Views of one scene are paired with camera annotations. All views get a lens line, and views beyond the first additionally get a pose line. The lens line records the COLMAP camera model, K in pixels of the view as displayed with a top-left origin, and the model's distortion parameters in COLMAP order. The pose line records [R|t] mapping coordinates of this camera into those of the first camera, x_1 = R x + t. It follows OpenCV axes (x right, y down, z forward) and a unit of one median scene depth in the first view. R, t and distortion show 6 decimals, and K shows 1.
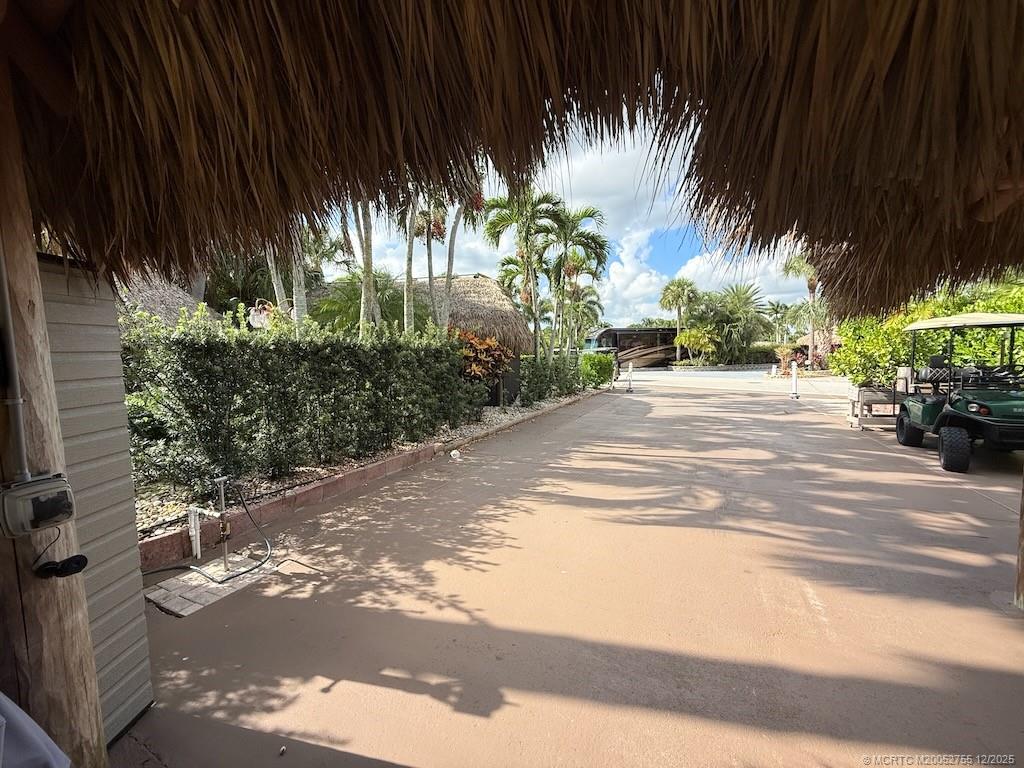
lens RADIAL K [[402.2, 0, 511.1], [0, 402.2, 391.0], [0, 0, 1]] dist [0.000162, -0.000106]
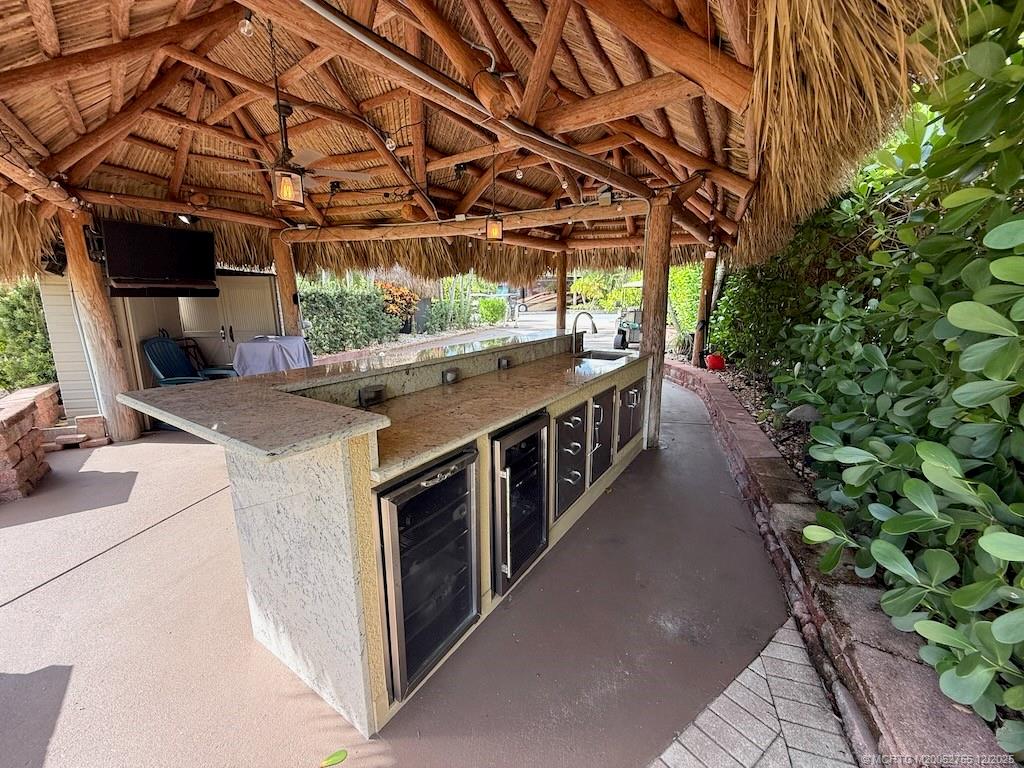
lens RADIAL K [[407.4, 0, 510.3], [0, 407.4, 385.2], [0, 0, 1]] dist [0.001066, 0.000403]
pose [[0.985713, -0.027999, 0.166089, 0.079402], [0.008259, 0.992935, 0.118373, 0.053104], [-0.168230, -0.115310, 0.978980, -0.593813]]
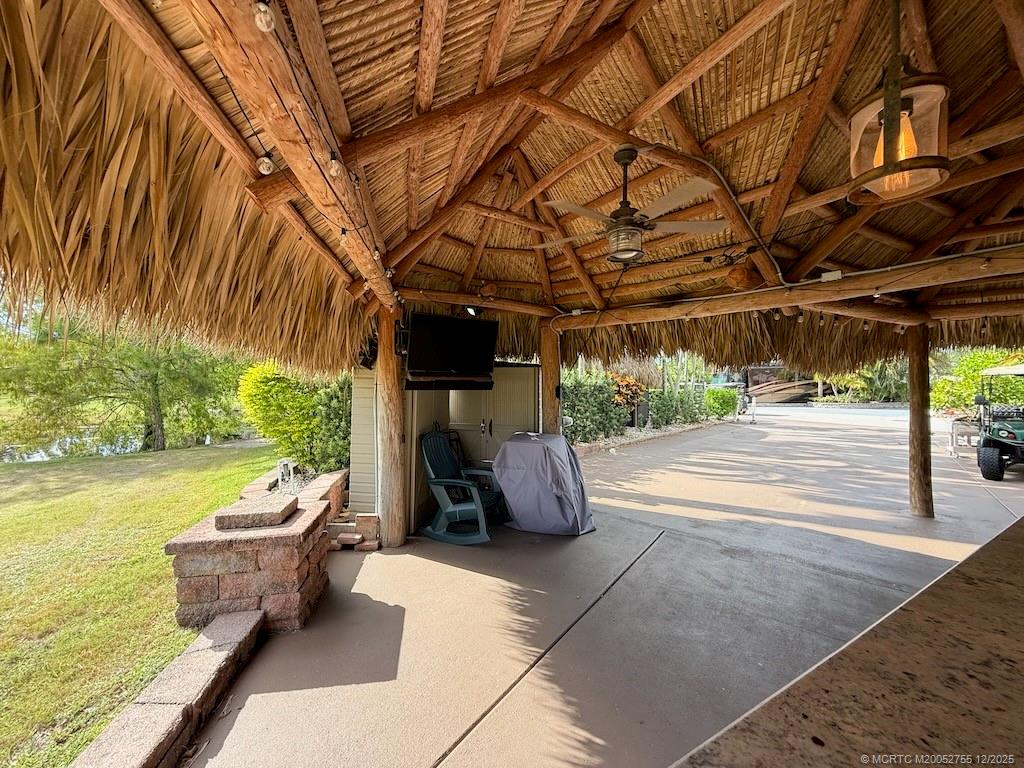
lens RADIAL K [[407.4, 0, 510.3], [0, 407.4, 385.2], [0, 0, 1]] dist [0.001066, 0.000403]
pose [[0.958570, 0.012504, -0.284582, -0.045411], [-0.038844, 0.995442, -0.087104, 0.034475], [0.282195, 0.094550, 0.954686, -0.451423]]
